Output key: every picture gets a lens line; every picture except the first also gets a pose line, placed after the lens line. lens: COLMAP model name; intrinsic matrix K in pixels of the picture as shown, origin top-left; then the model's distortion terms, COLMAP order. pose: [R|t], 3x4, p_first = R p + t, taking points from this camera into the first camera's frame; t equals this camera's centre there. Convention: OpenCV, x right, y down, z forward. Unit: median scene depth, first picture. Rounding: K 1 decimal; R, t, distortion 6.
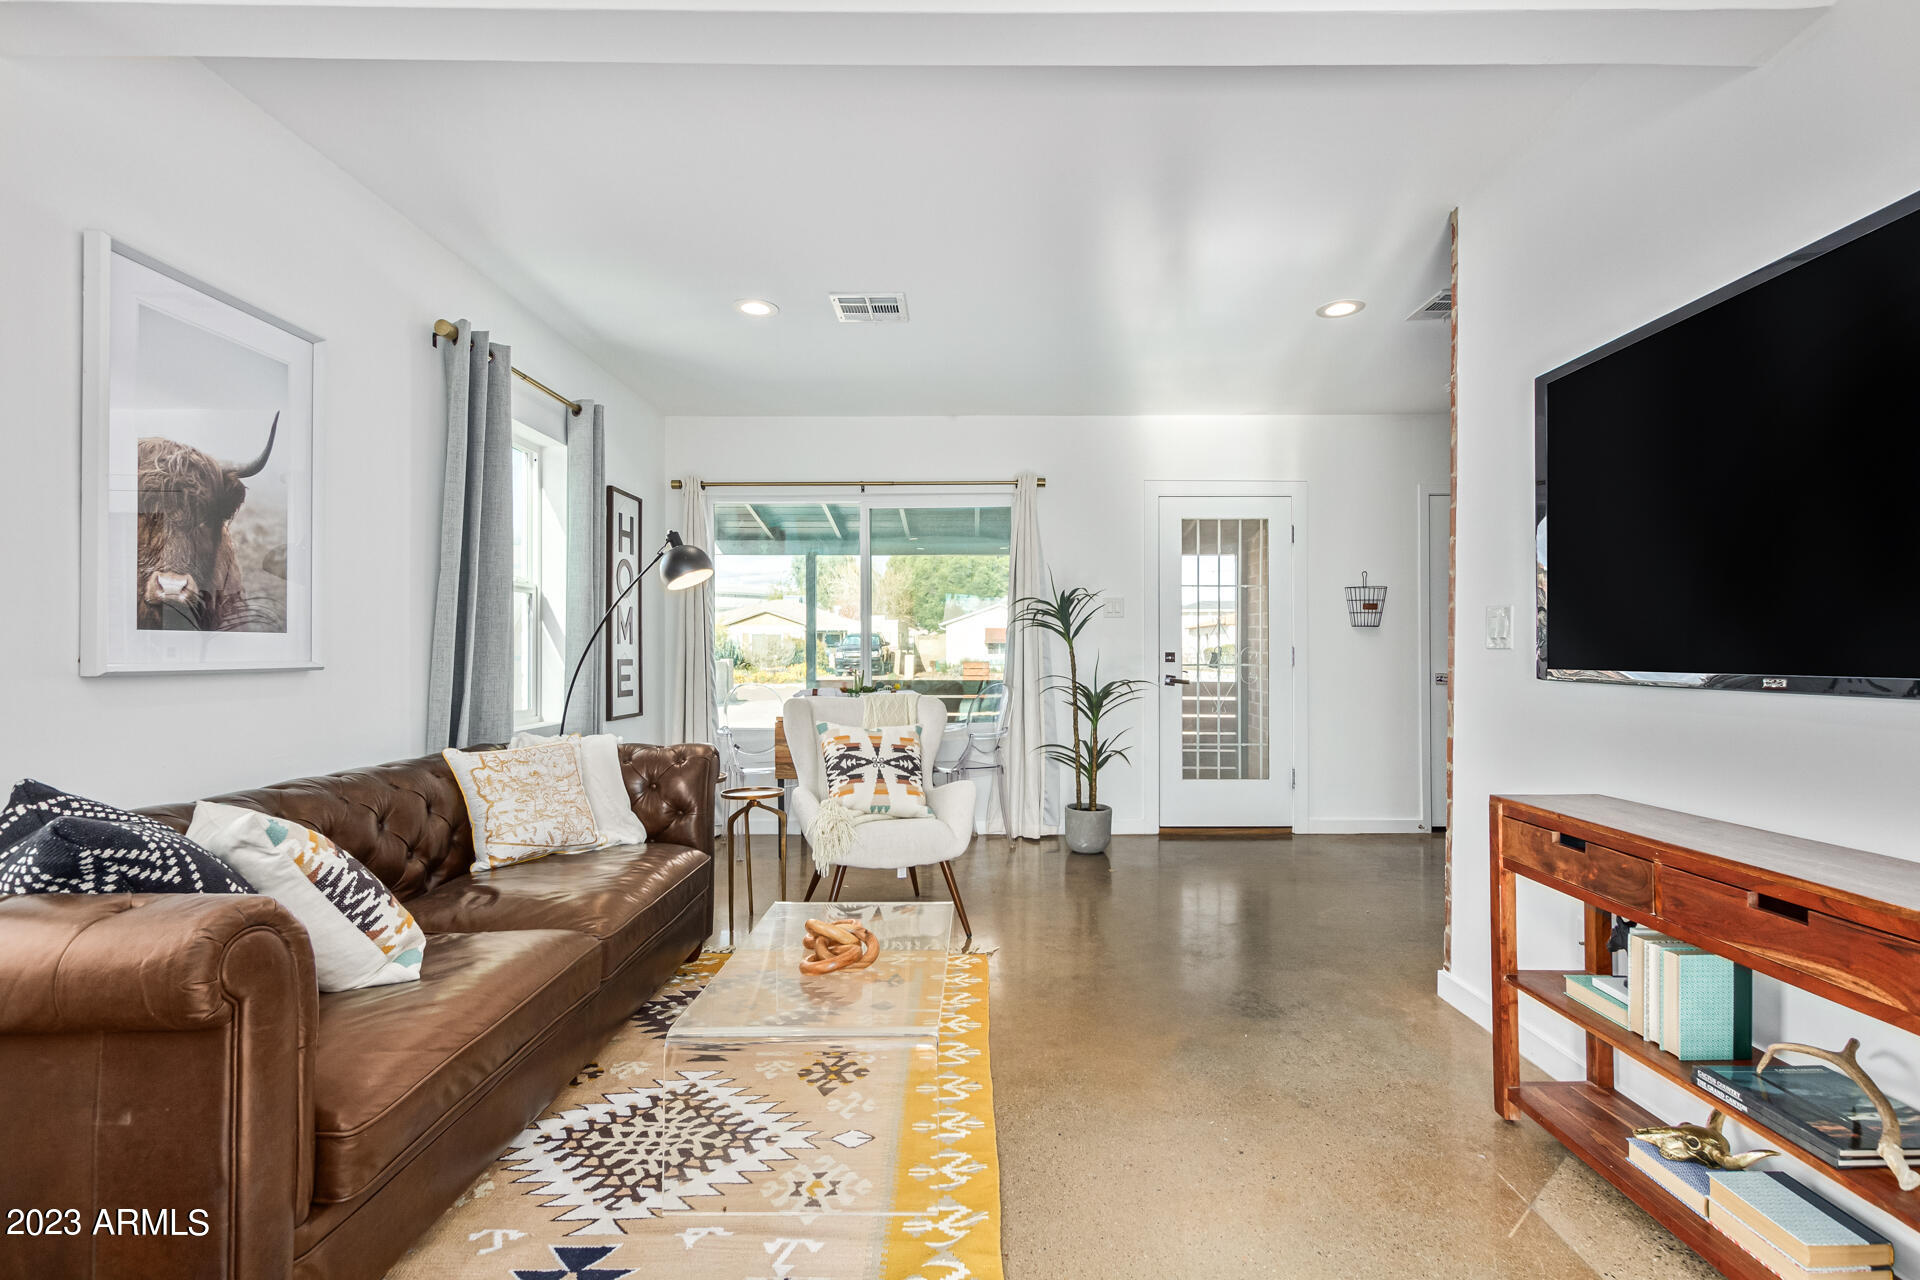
lens RADIAL K [[865.6, 0, 962.1], [0, 865.6, 648.1], [0, 0, 1]] dist [0.001764, 0.000283]
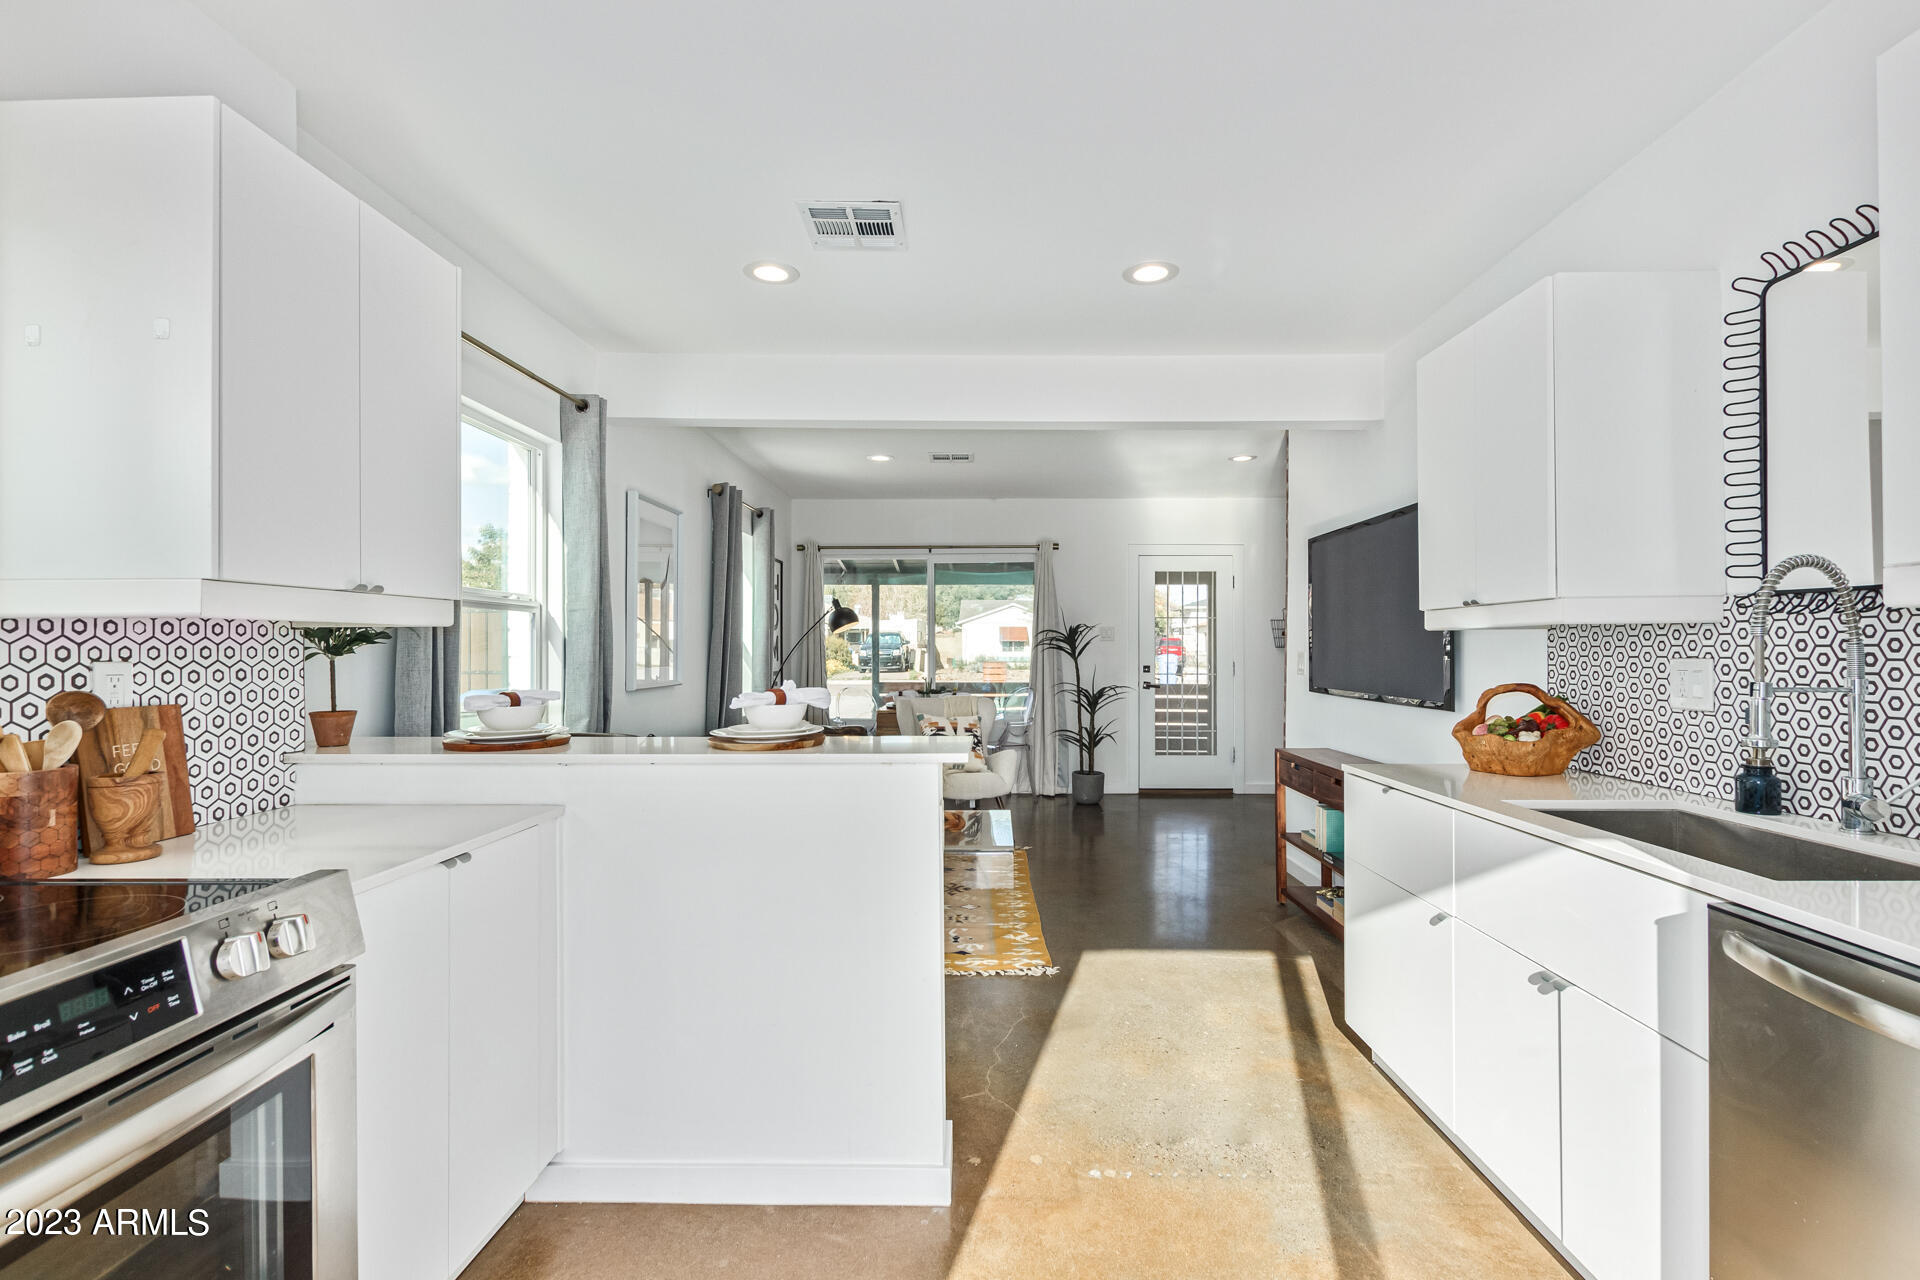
lens RADIAL K [[865.6, 0, 963.6], [0, 865.6, 643.6], [0, 0, 1]] dist [0.001764, 0.000283]
pose [[0.999932, 0.001119, -0.011596, -0.047045], [-0.001111, 0.999999, 0.000768, -0.034272], [0.011597, -0.000755, 0.999932, -0.455995]]
